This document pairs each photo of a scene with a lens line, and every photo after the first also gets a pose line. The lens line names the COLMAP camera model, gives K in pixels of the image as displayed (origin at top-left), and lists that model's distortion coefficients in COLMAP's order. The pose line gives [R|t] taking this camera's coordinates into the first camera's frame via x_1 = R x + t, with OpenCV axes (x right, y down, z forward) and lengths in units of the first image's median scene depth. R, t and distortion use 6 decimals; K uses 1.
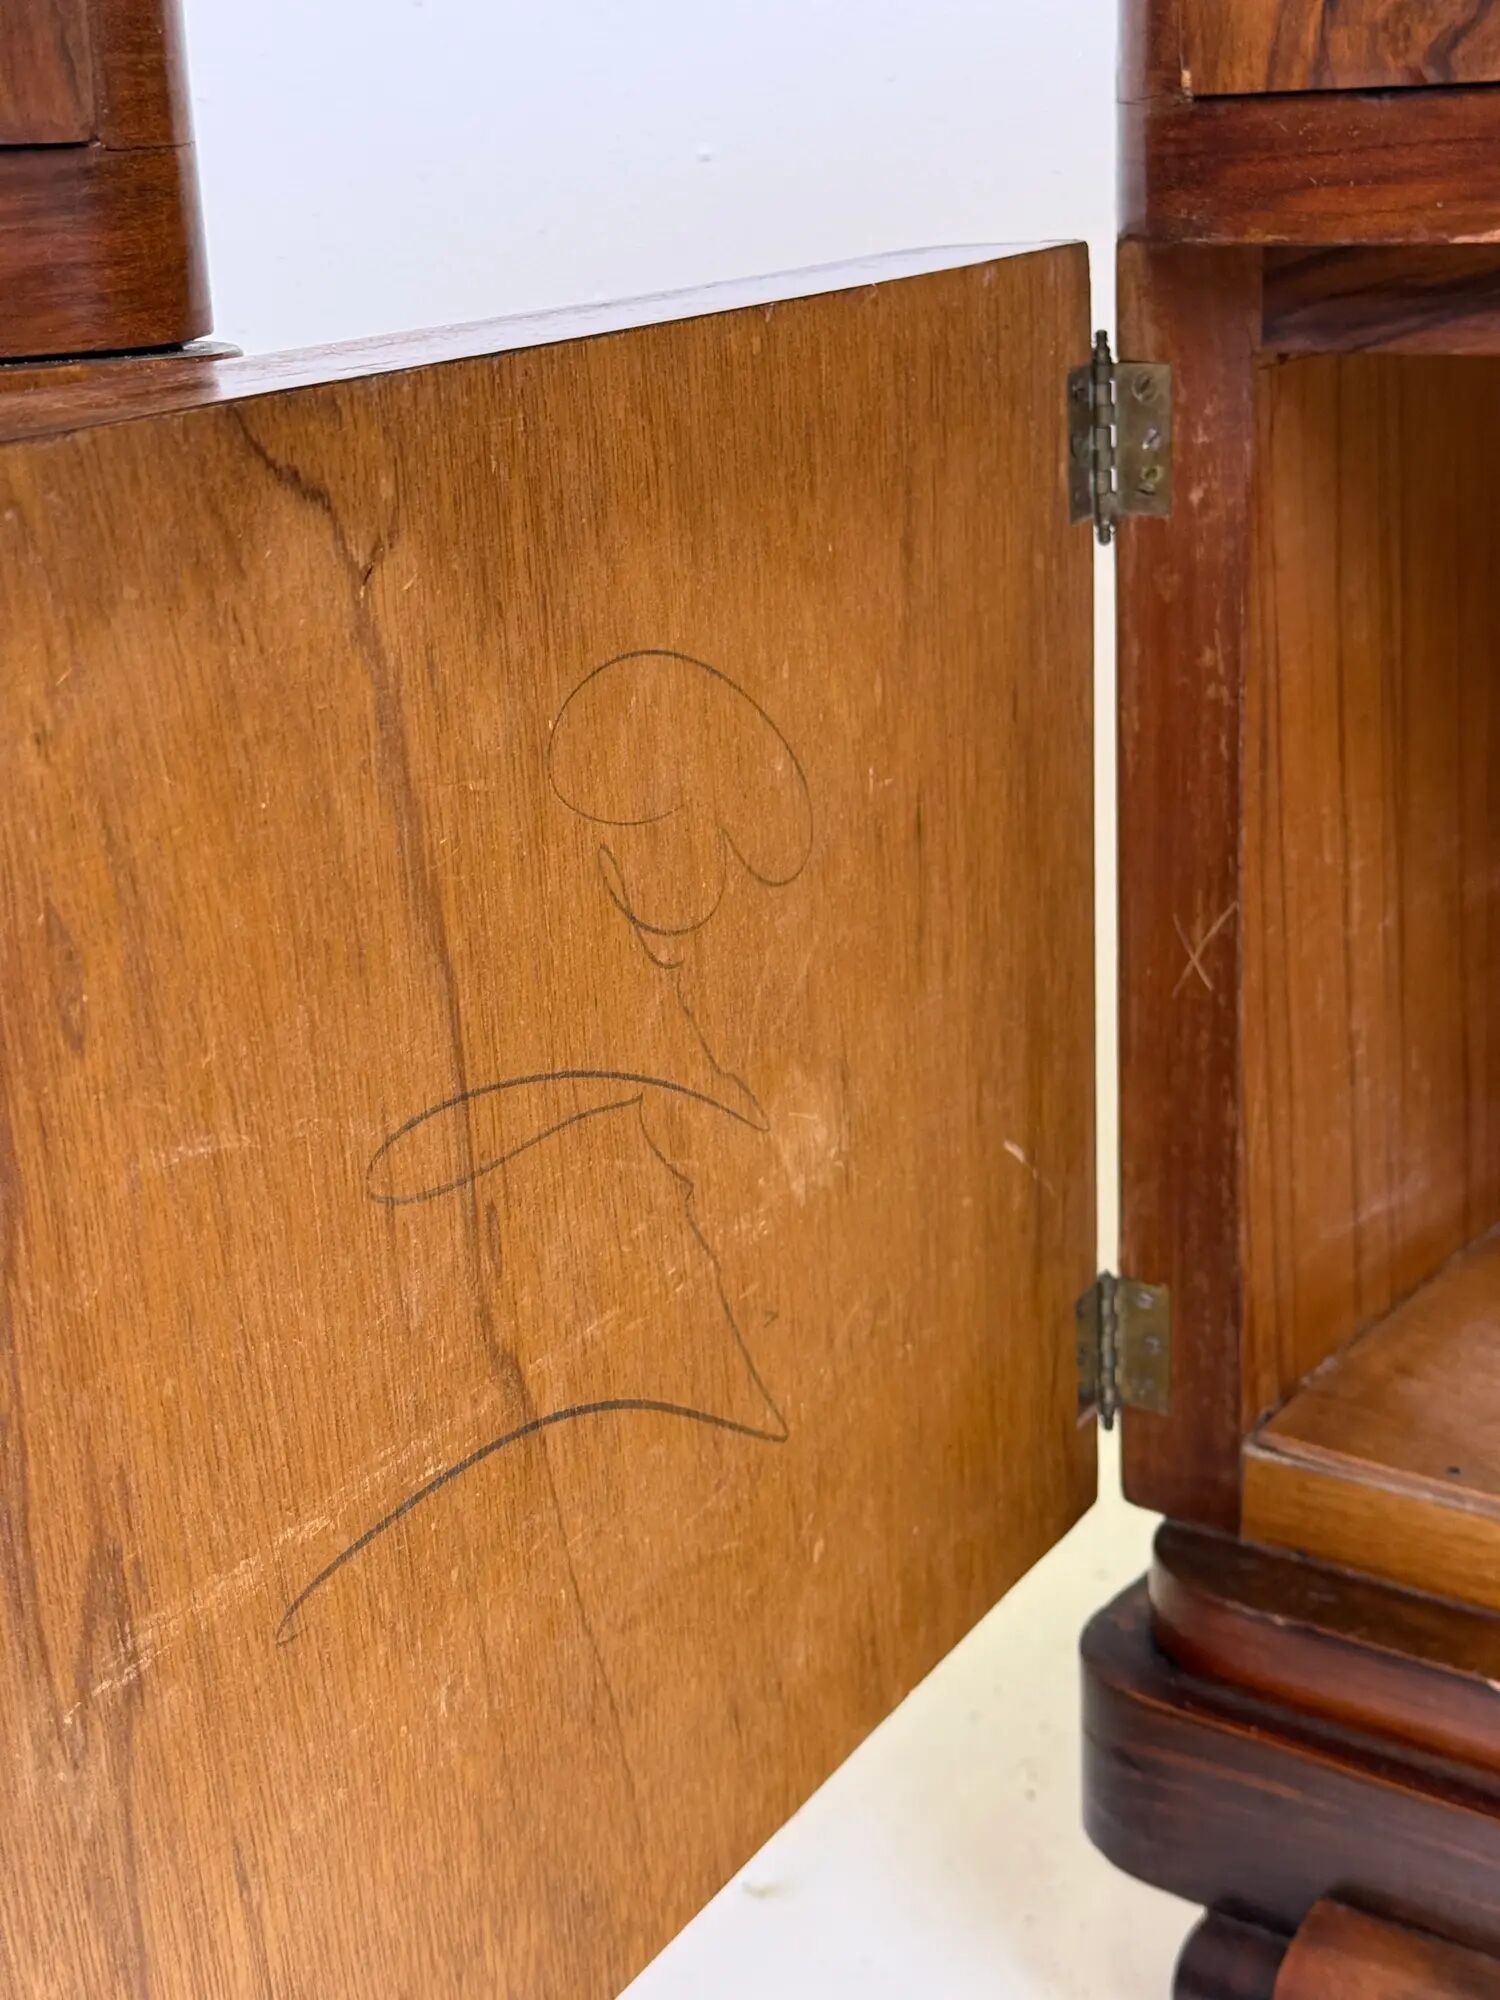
lens RADIAL K [[2814.1, 0, 748.2], [0, 2814.1, 1008.3], [0, 0, 1]] dist [0.174721, -0.284621]
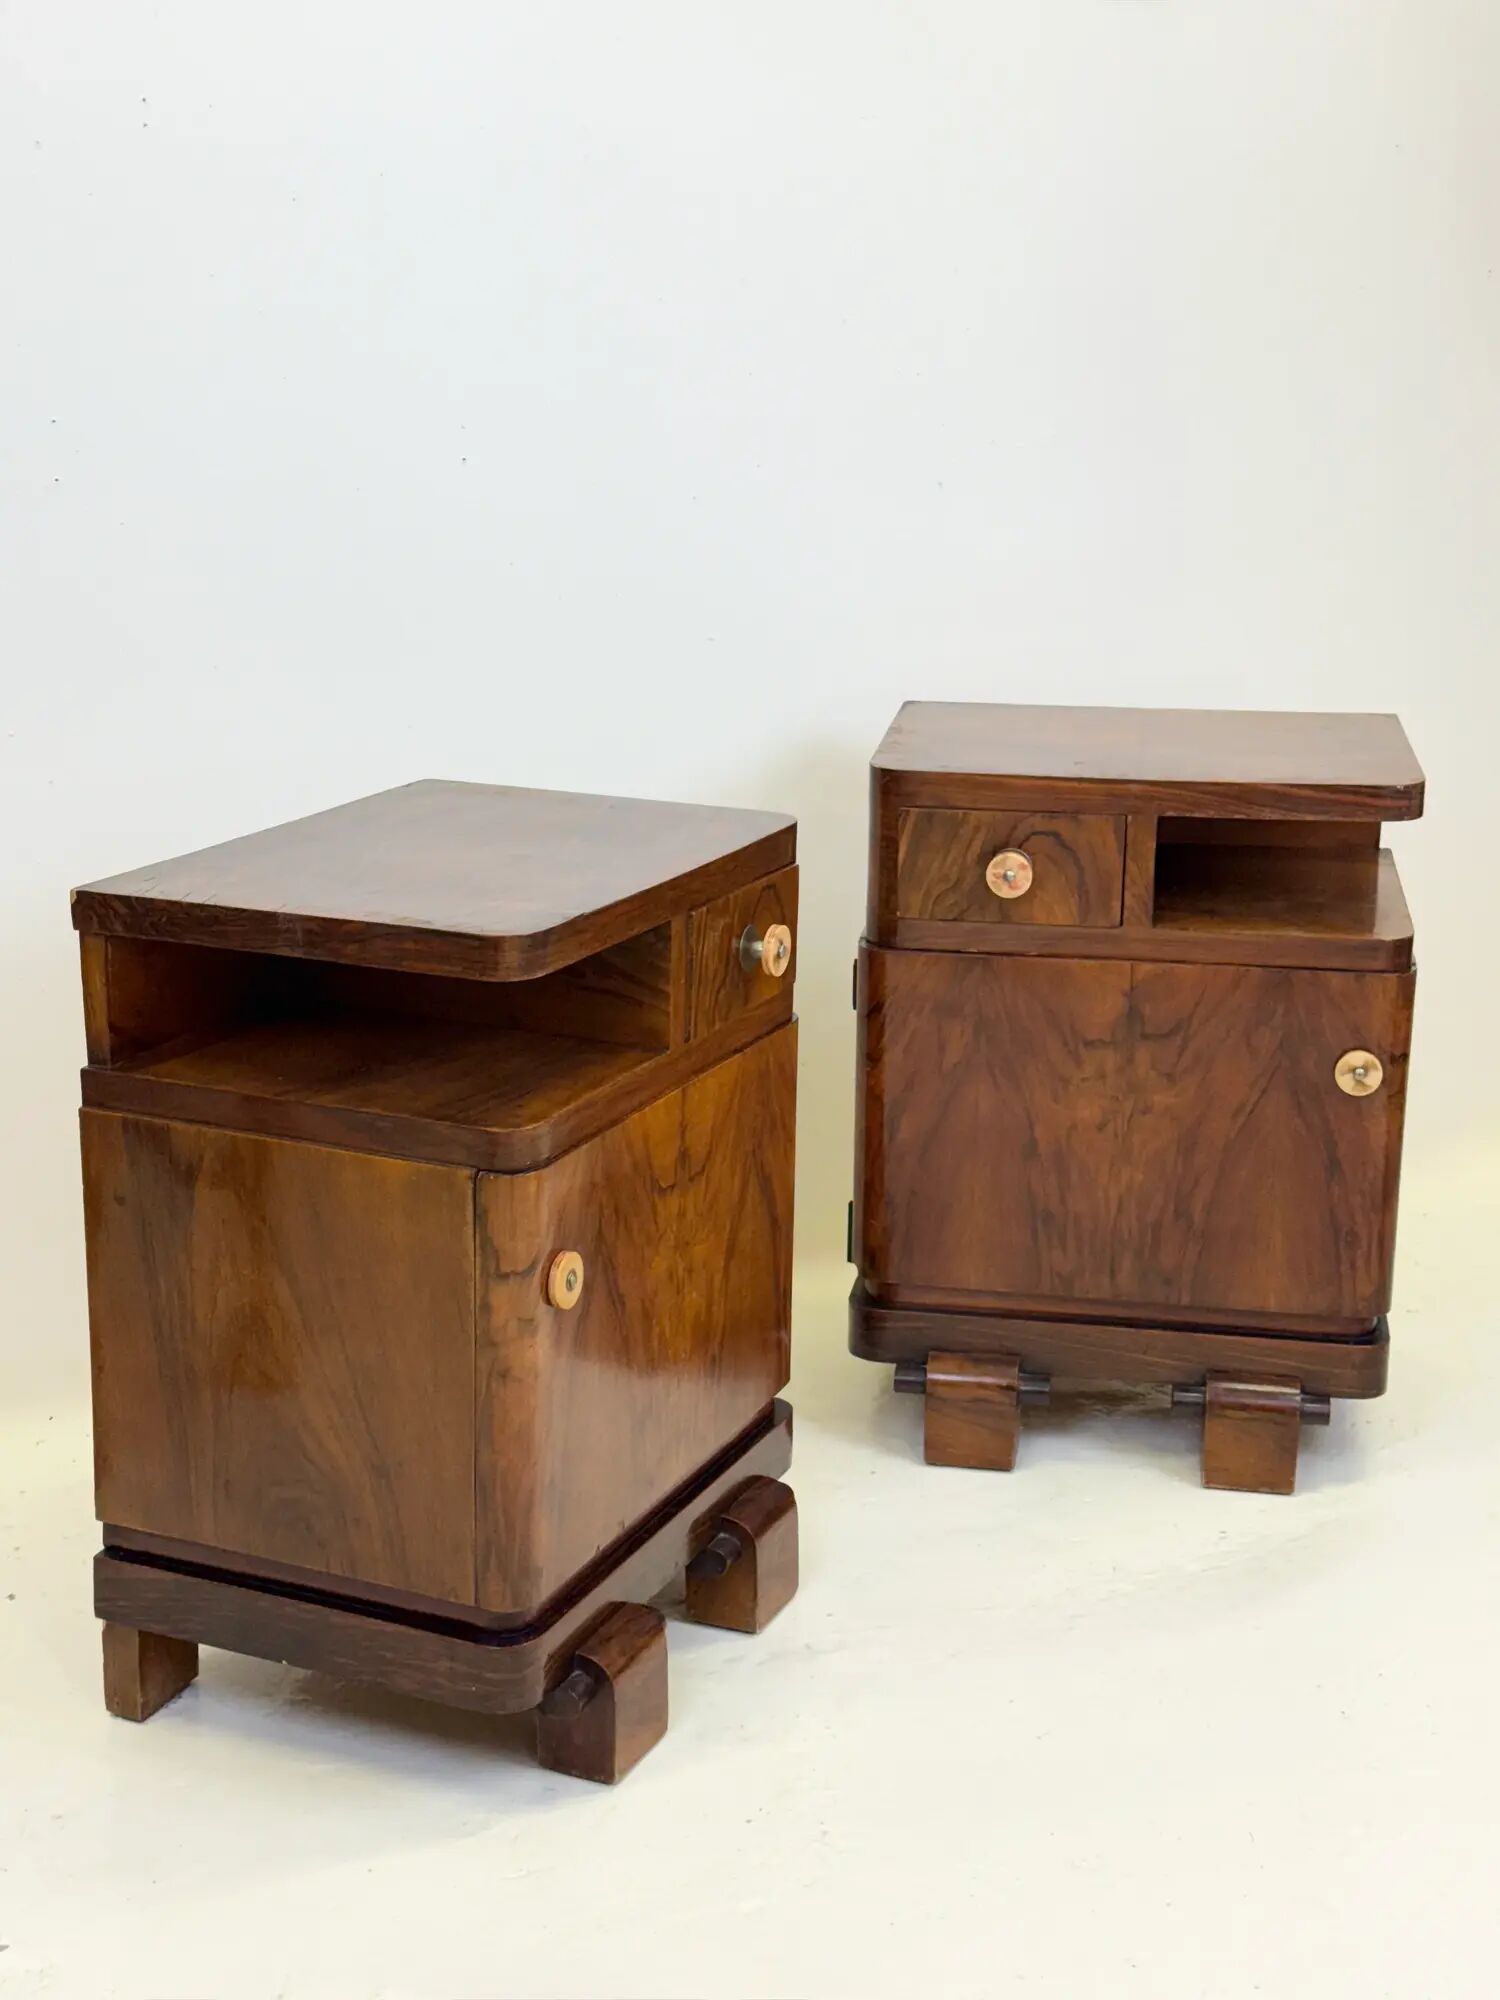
lens RADIAL K [[2776.6, 0, 746.3], [0, 2776.6, 1017.7], [0, 0, 1]] dist [0.142613, 0.001607]
pose [[0.889021, -0.076579, 0.451417, -1.997898], [0.087282, 0.996179, -0.002898, -0.178644], [-0.449470, 0.041977, 0.892308, -2.687644]]
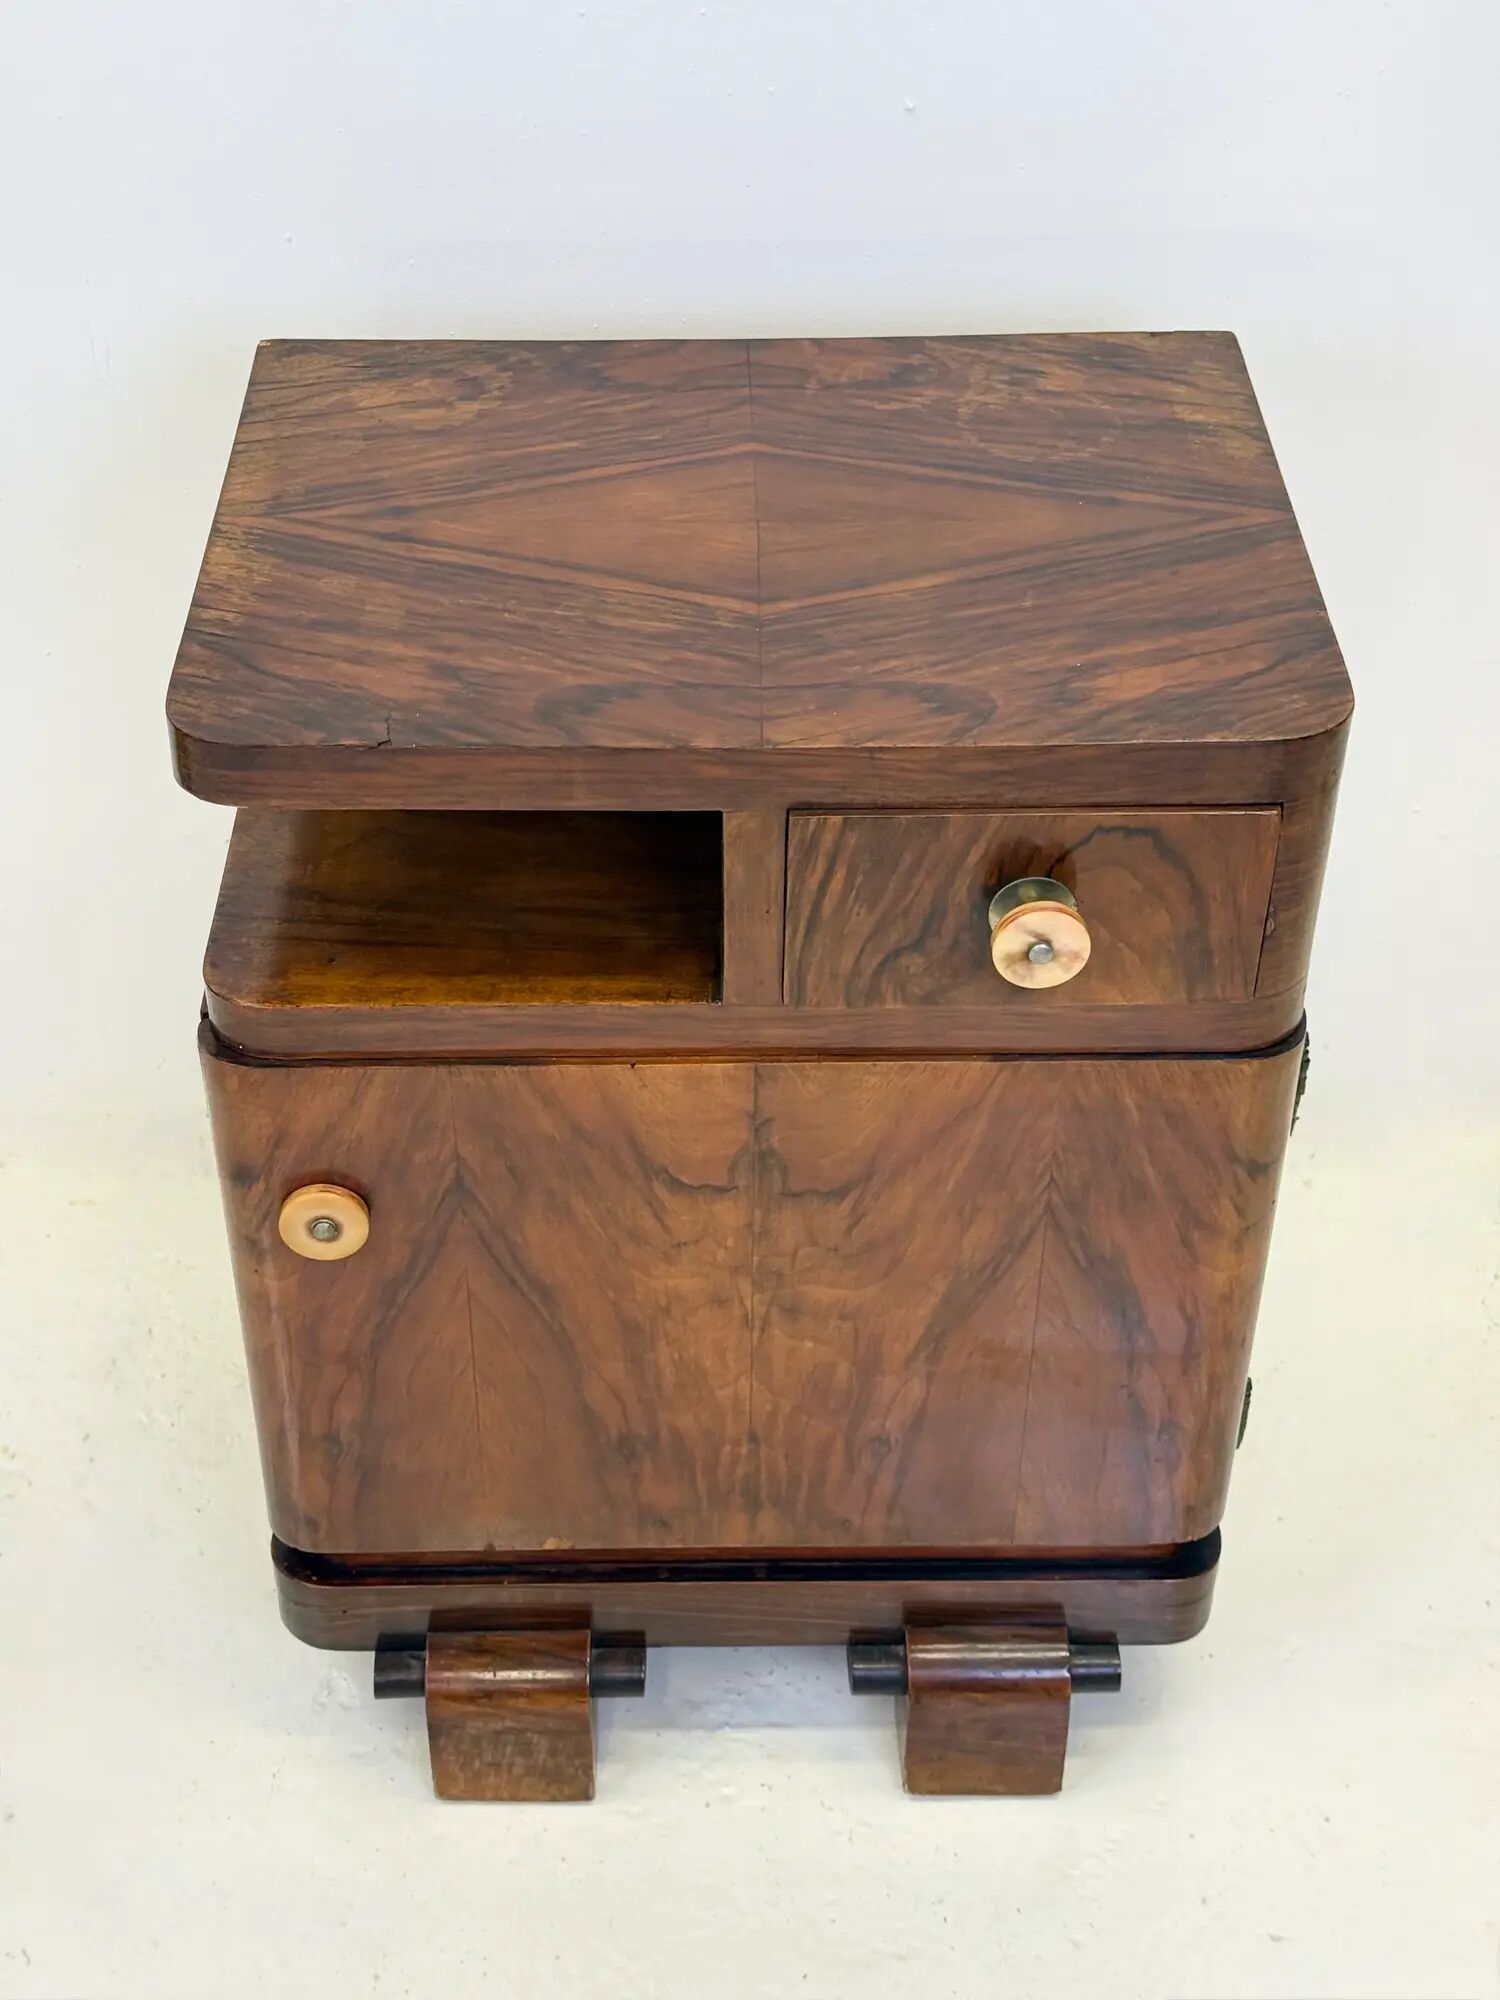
lens RADIAL K [[2776.6, 0, 746.3], [0, 2776.6, 1017.7], [0, 0, 1]] dist [0.142613, 0.001607]
pose [[0.793514, 0.413257, -0.446715, 0.459892], [-0.200172, 0.870463, 0.449695, -1.073157], [0.574688, -0.267420, 0.773447, -1.038232]]
